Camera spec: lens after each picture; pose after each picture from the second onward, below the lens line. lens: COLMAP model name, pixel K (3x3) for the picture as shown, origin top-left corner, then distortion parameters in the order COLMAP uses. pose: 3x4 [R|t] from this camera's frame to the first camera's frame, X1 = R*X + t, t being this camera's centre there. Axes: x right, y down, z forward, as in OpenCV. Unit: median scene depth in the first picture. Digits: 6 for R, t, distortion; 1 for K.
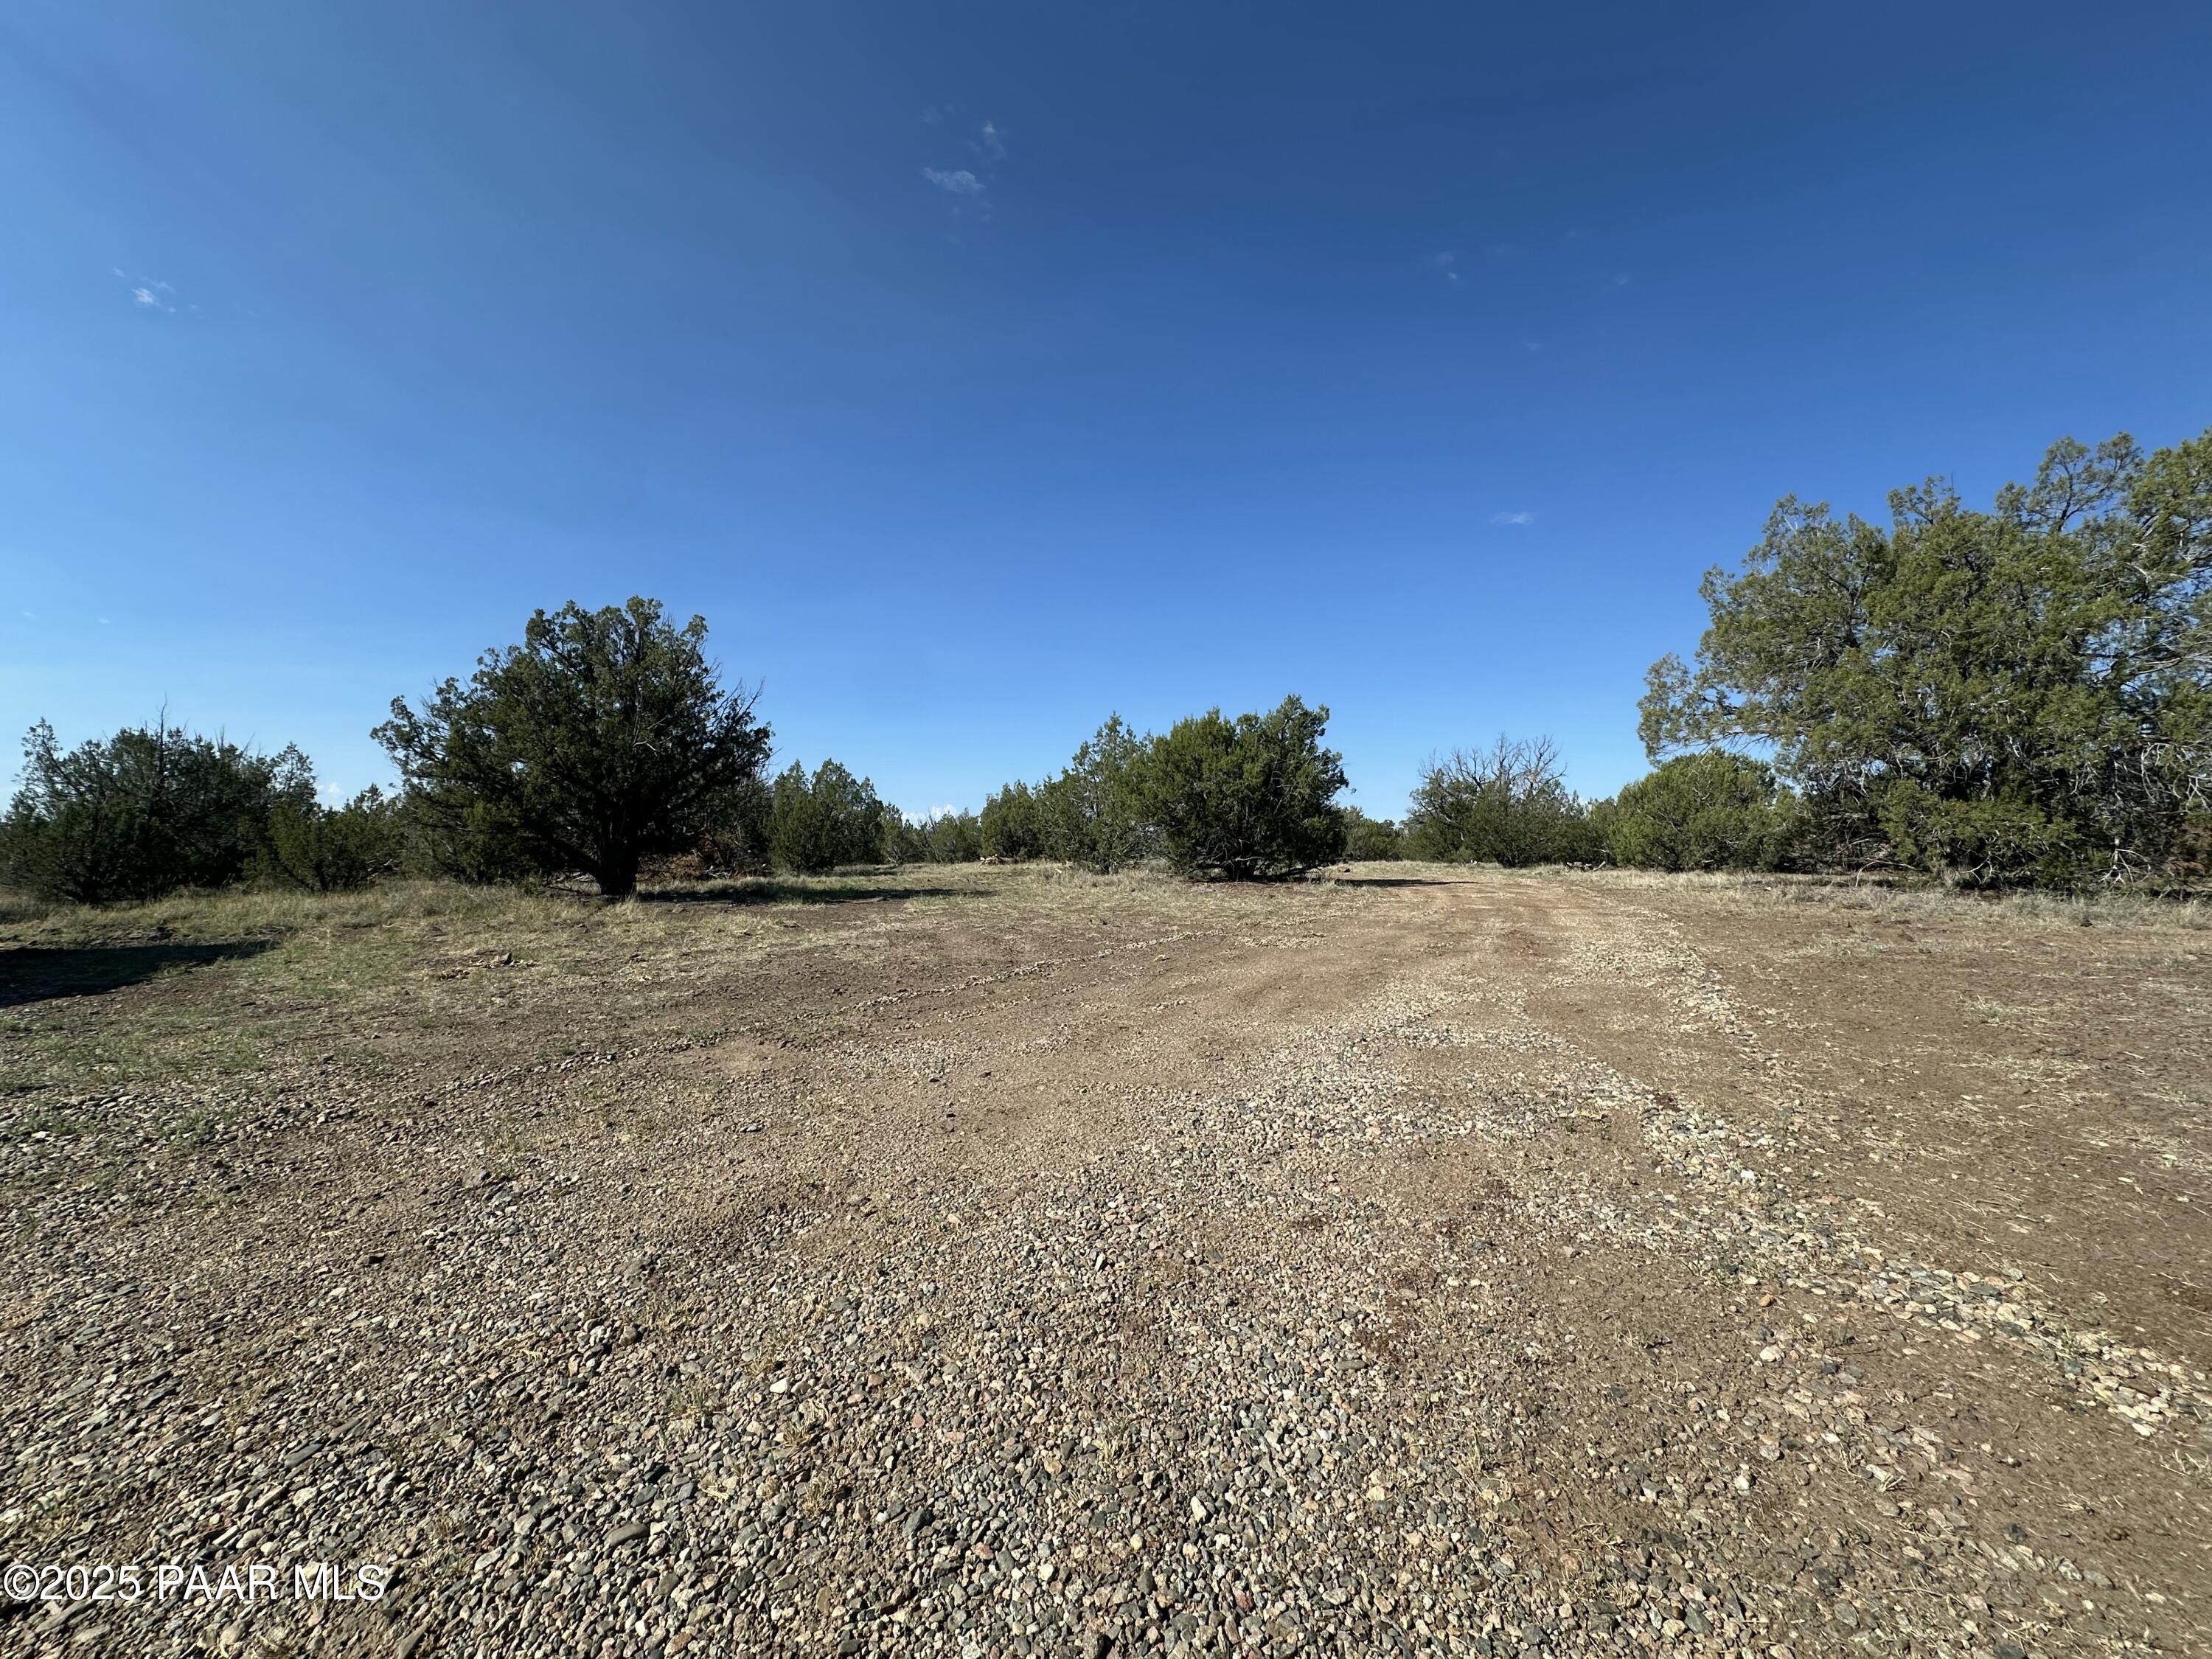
lens RADIAL K [[883.7, 0, 1109.5], [0, 883.7, 837.2], [0, 0, 1]] dist [-0.000302, -0.000004]
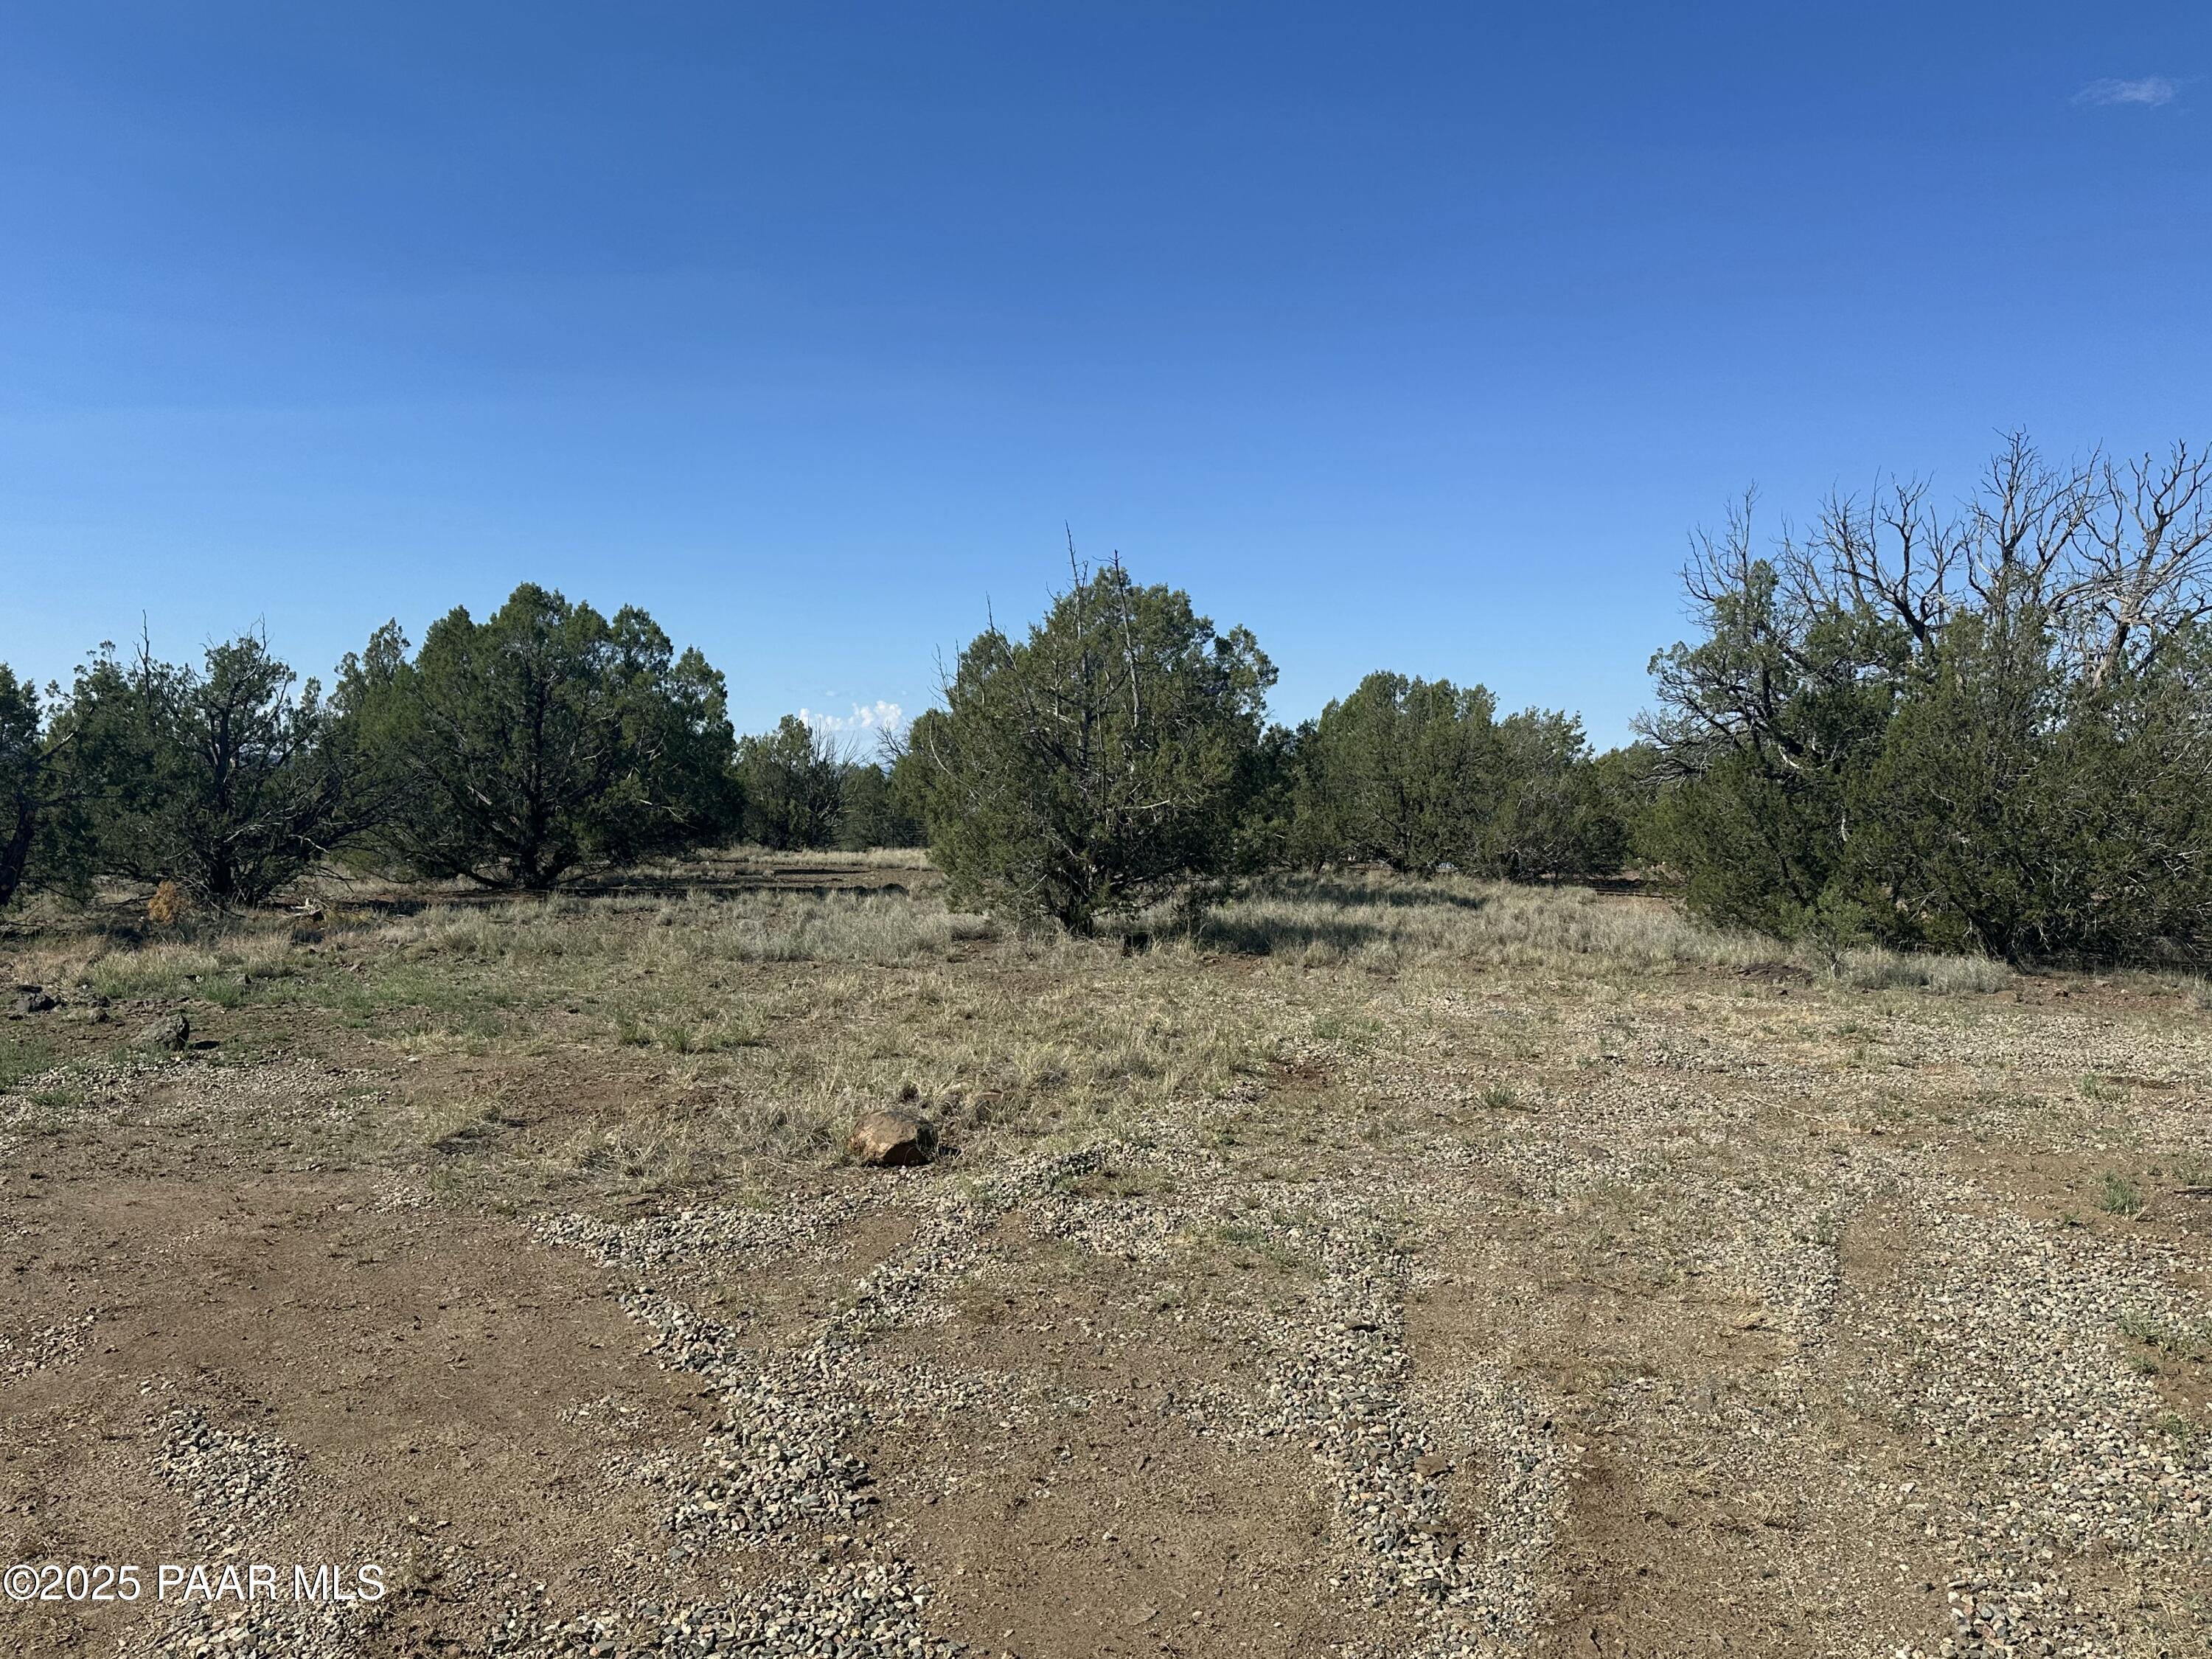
lens RADIAL K [[1734.6, 0, 1104.2], [0, 1734.6, 826.6], [0, 0, 1]] dist [0.009920, 0.003930]
pose [[0.998743, 0.013070, -0.048383, 0.200098], [-0.011355, 0.999304, 0.035539, -0.016145], [0.048814, -0.034945, 0.998196, 0.465576]]
